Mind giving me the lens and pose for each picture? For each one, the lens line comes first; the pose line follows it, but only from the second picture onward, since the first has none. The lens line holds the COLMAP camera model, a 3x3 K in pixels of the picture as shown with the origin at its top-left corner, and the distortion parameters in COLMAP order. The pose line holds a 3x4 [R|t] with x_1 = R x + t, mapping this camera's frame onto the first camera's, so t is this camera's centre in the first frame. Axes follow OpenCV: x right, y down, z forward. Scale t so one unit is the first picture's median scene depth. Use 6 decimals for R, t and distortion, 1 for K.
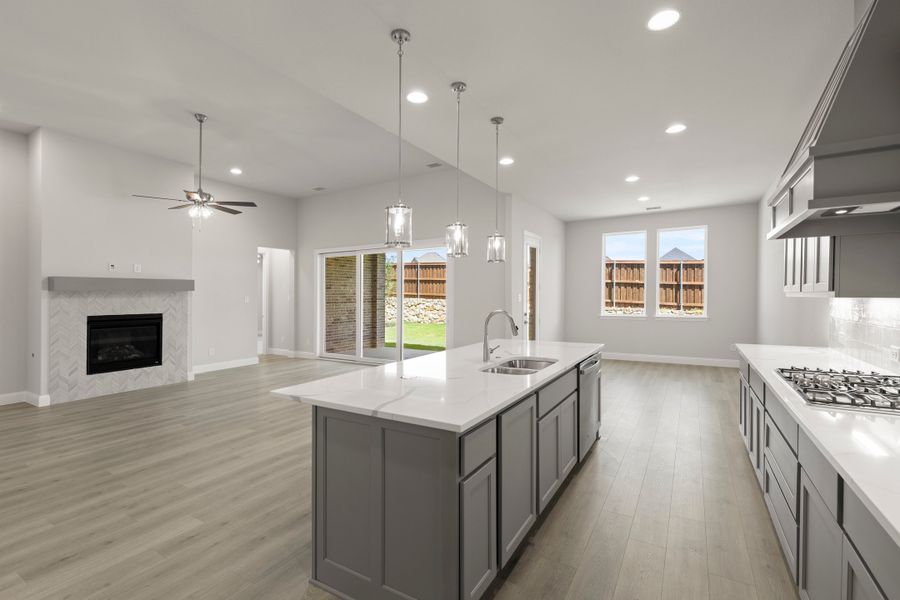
lens RADIAL K [[398.9, 0, 449.4], [0, 398.9, 296.4], [0, 0, 1]] dist [0.000201, -0.000608]
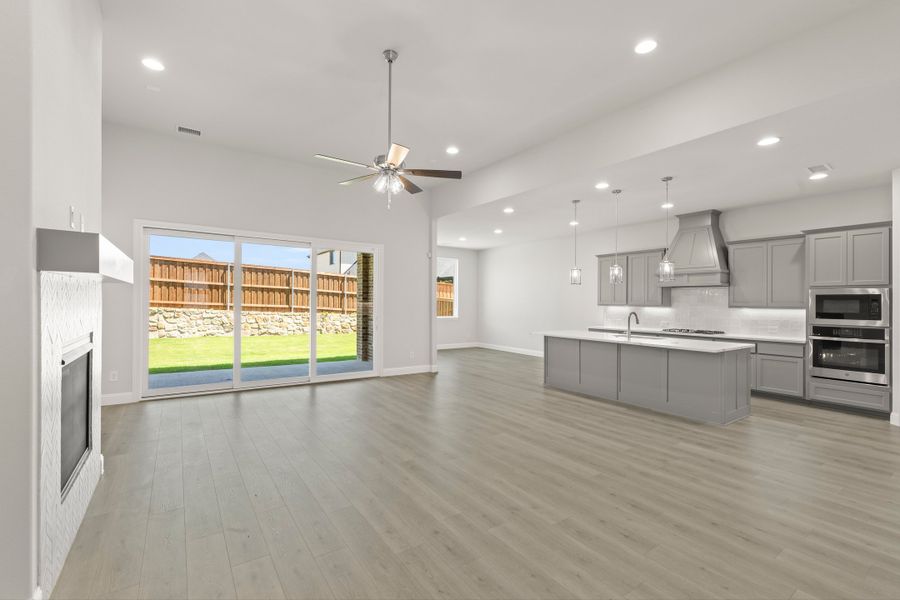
lens RADIAL K [[398.9, 0, 437.9], [0, 398.9, 308.4], [0, 0, 1]] dist [0.000201, -0.000608]
pose [[0.425935, -0.001789, 0.904752, -1.057647], [-0.013416, 0.999876, 0.008293, 0.005414], [-0.904654, -0.015671, 0.425858, 0.507731]]
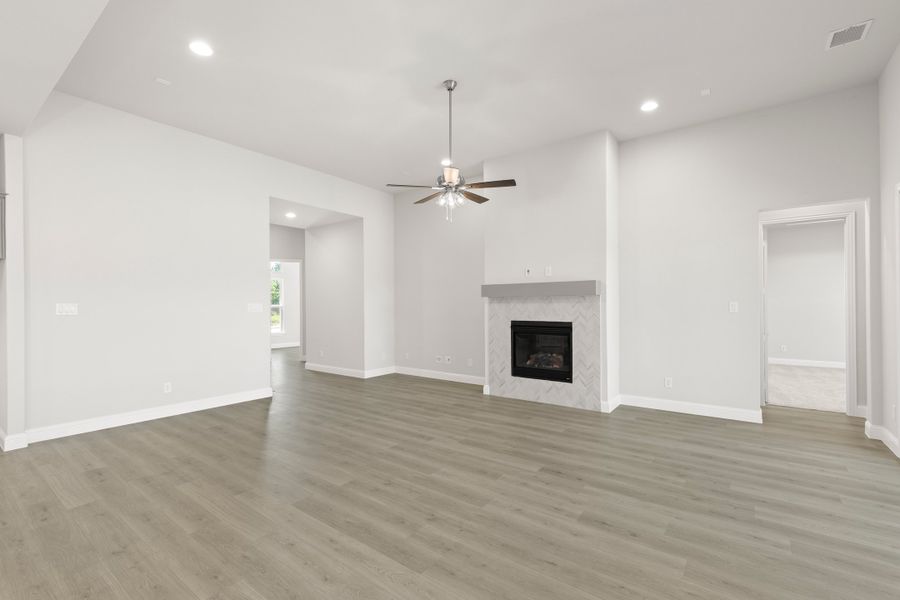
lens RADIAL K [[398.9, 0, 449.6], [0, 398.9, 302.1], [0, 0, 1]] dist [0.000201, -0.000608]
pose [[-0.093527, 0.002320, -0.995614, 0.159234], [0.002051, 0.999996, 0.002137, -0.002196], [0.995615, -0.001842, -0.093532, 0.898771]]
